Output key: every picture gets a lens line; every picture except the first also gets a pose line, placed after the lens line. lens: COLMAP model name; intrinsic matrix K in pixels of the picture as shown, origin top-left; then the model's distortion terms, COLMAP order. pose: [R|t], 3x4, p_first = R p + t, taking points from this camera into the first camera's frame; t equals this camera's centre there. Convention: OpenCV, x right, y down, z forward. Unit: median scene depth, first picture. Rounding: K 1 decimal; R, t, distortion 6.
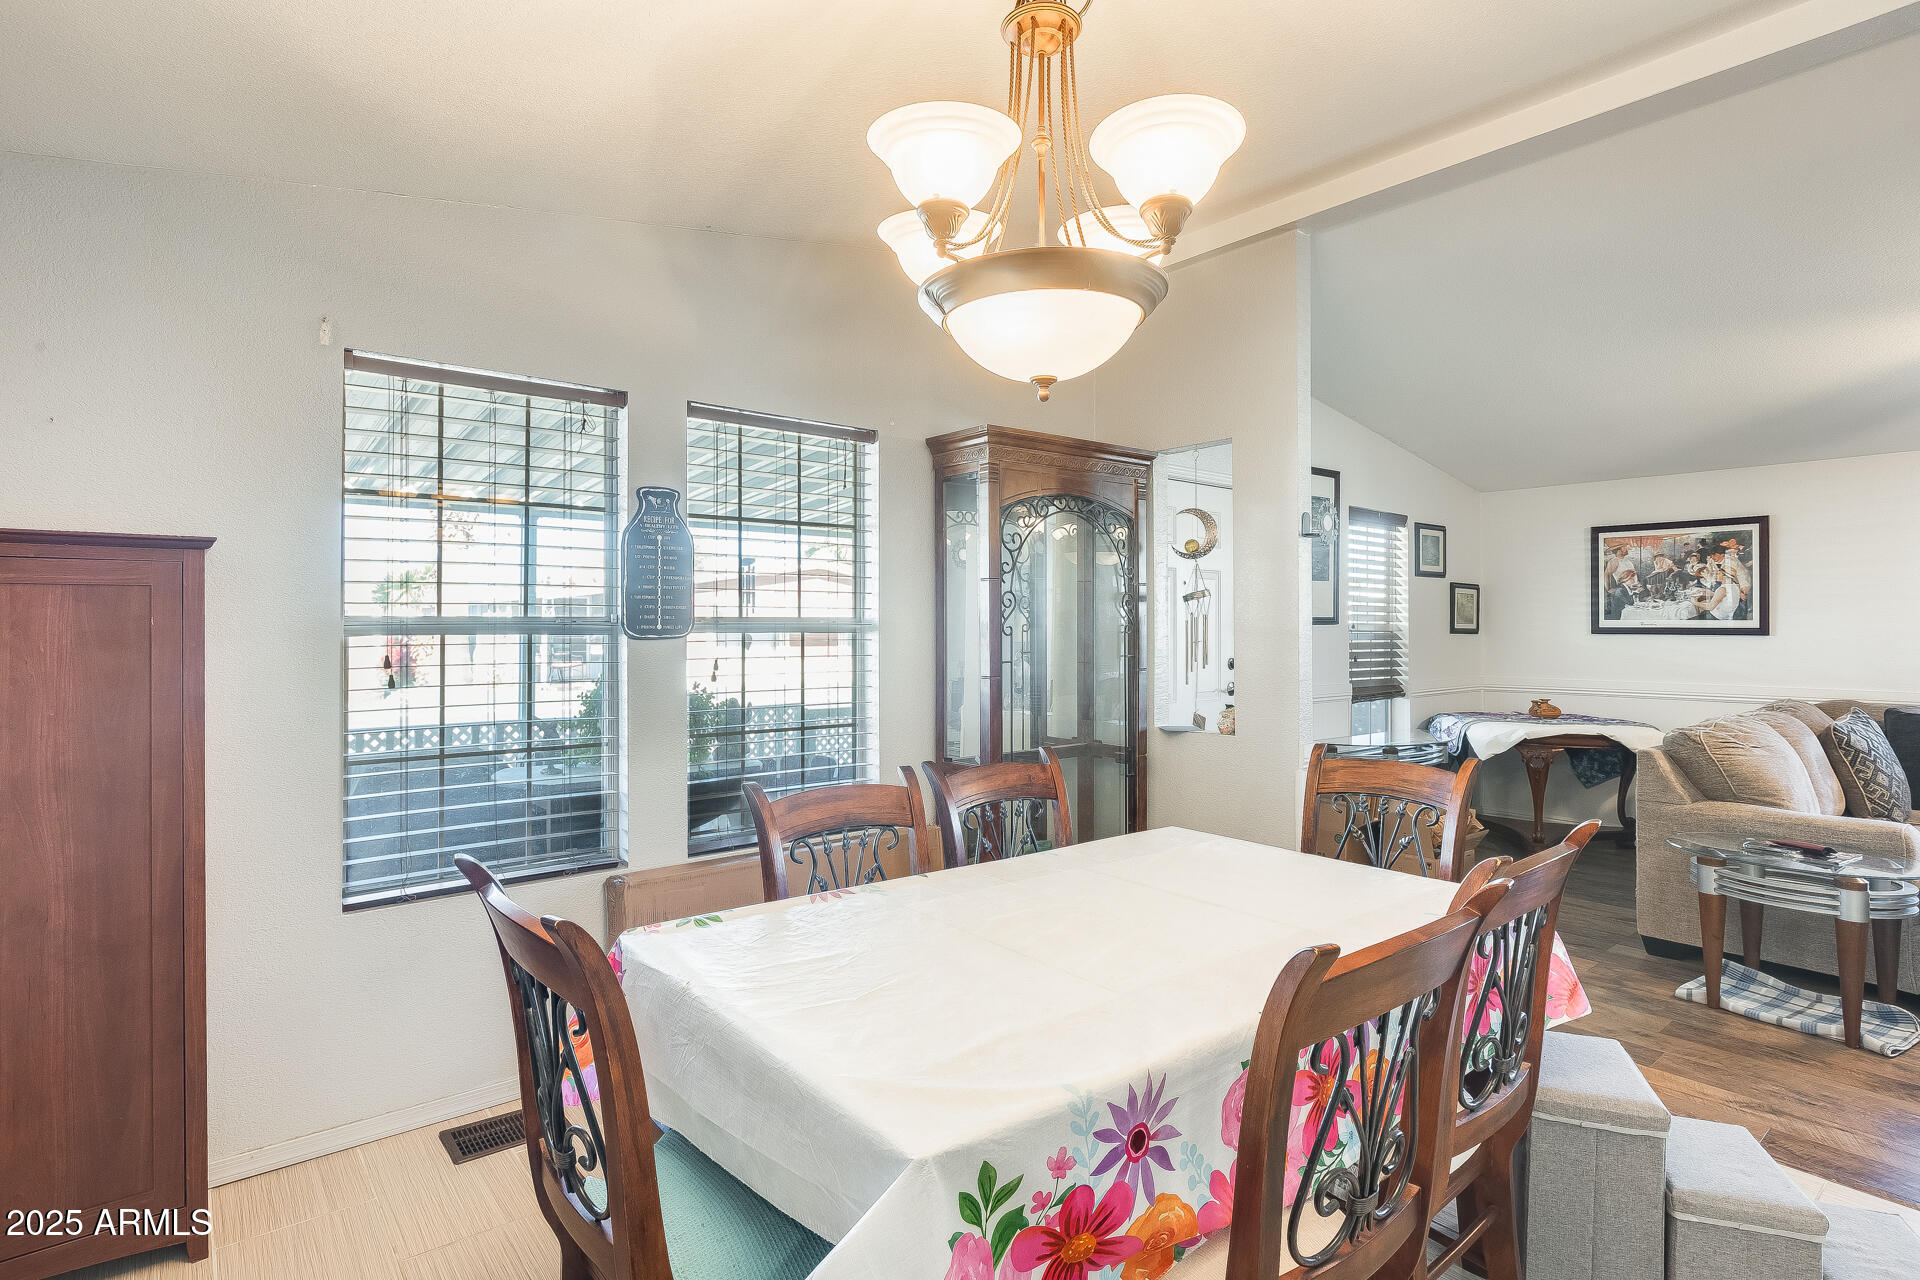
lens RADIAL K [[965.8, 0, 956.1], [0, 965.8, 616.4], [0, 0, 1]] dist [-0.000494, -0.000898]
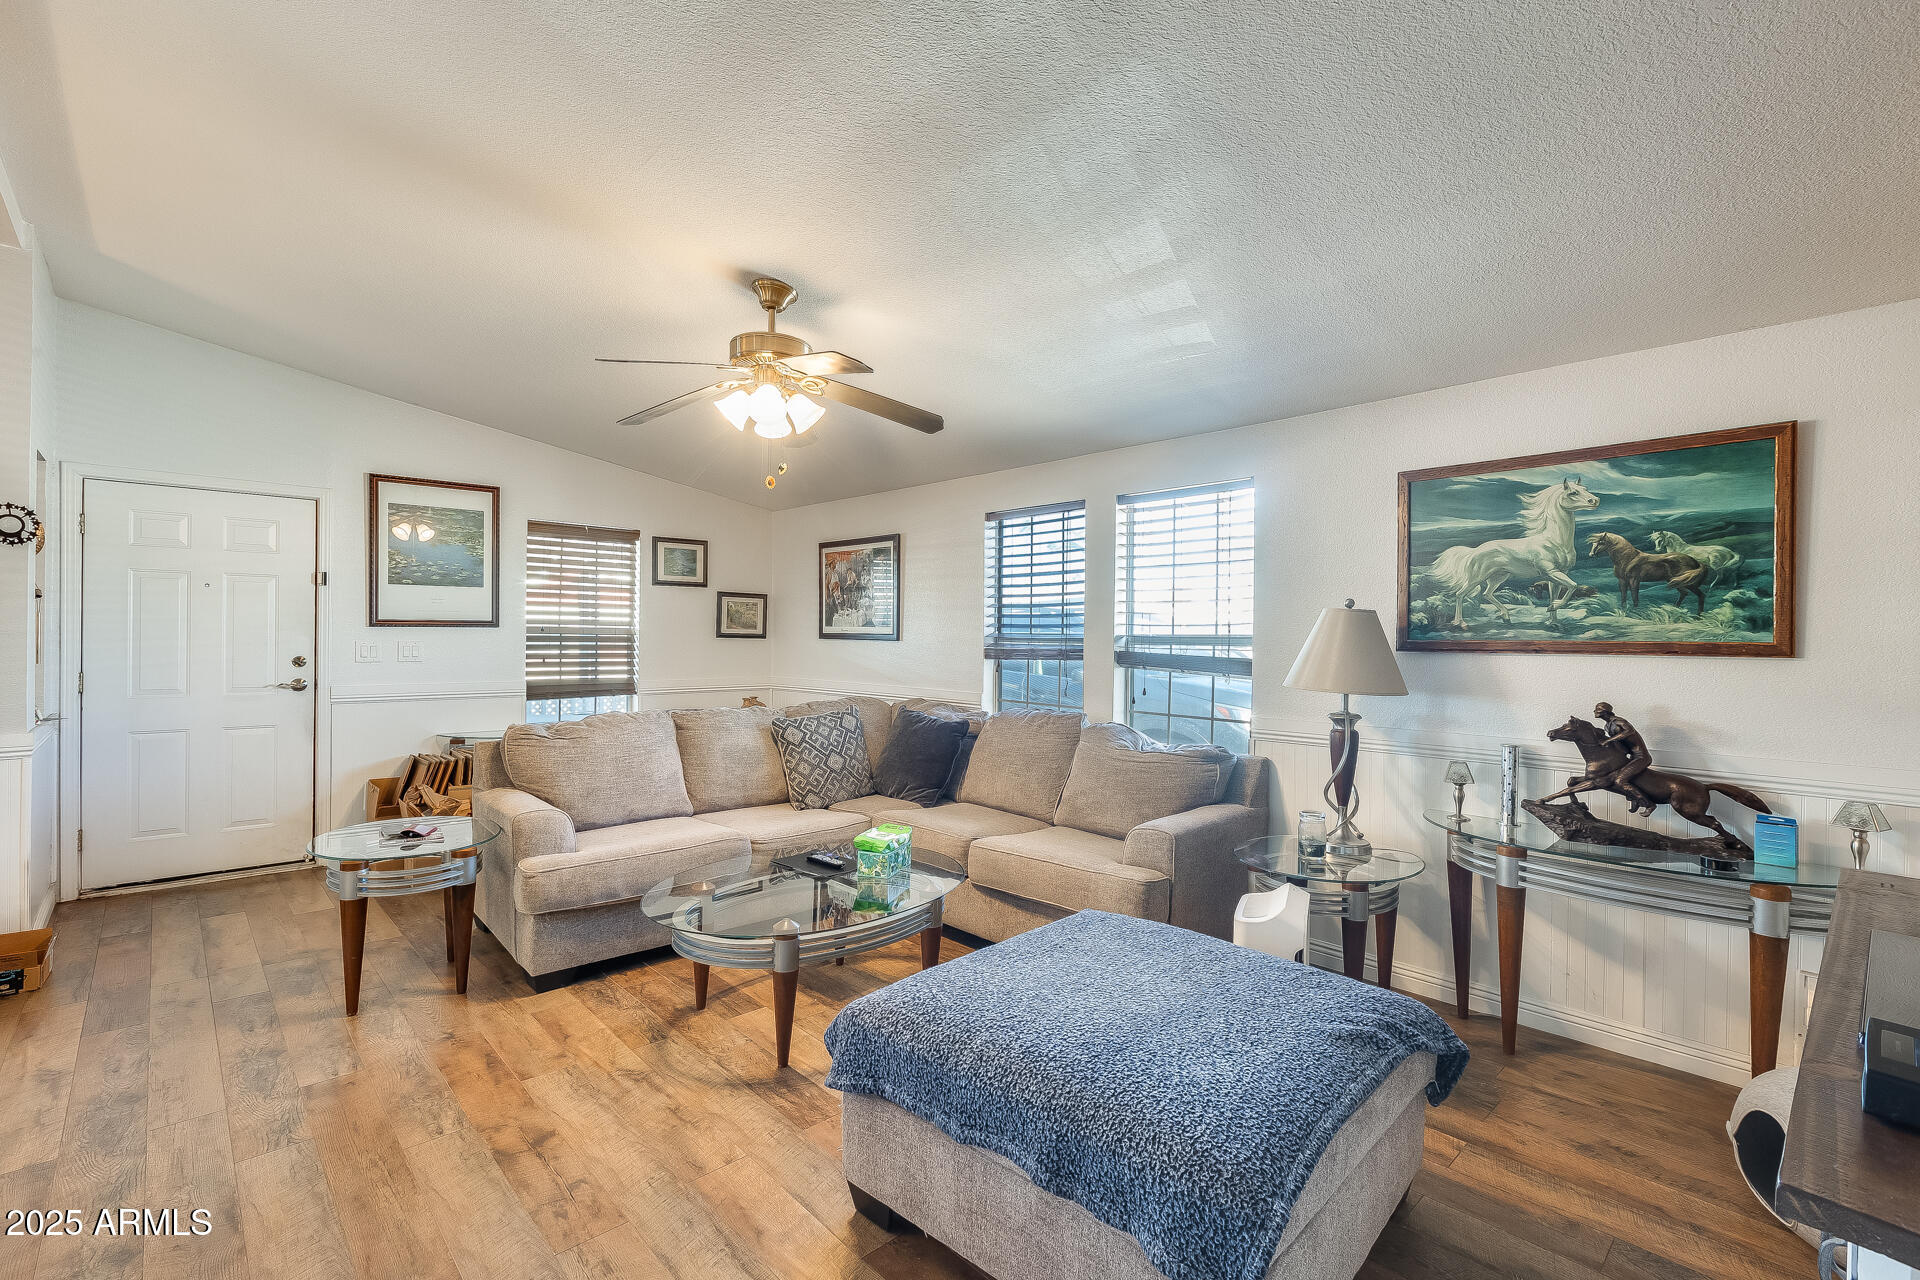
lens RADIAL K [[856.9, 0, 946.6], [0, 856.9, 633.7], [0, 0, 1]] dist [-0.004101, 0.001130]
pose [[0.998519, 0.008389, 0.053762, 0.839156], [-0.008862, 0.999924, 0.008566, 0.002660], [-0.053686, -0.009030, 0.998517, 0.002678]]
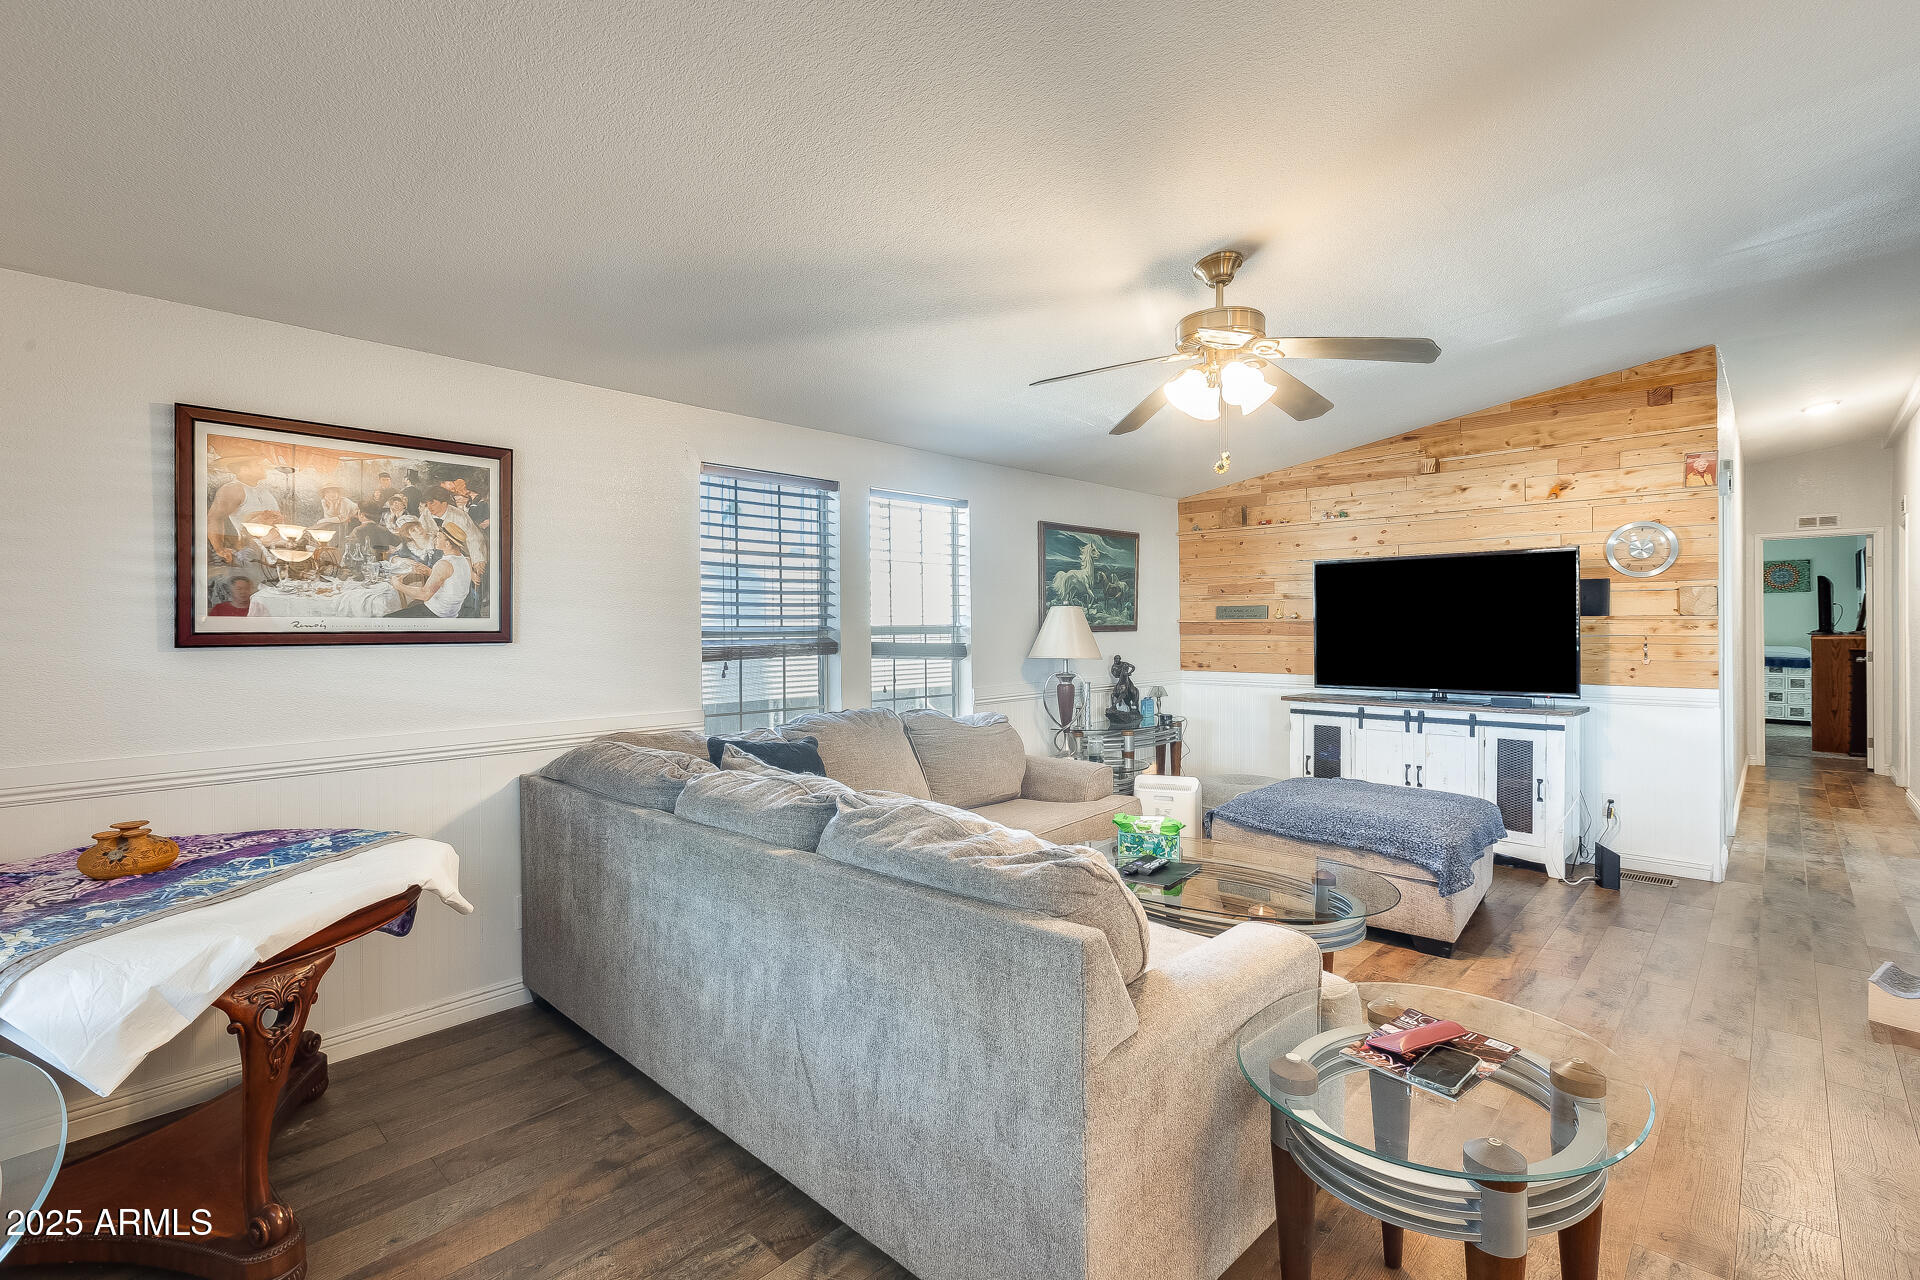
lens RADIAL K [[856.9, 0, 955.4], [0, 856.9, 632.2], [0, 0, 1]] dist [-0.004101, 0.001130]
pose [[-0.112435, -0.009049, 0.993618, 0.259413], [-0.001908, 0.999959, 0.008891, 0.007506], [-0.993657, -0.000896, -0.112447, 0.772183]]
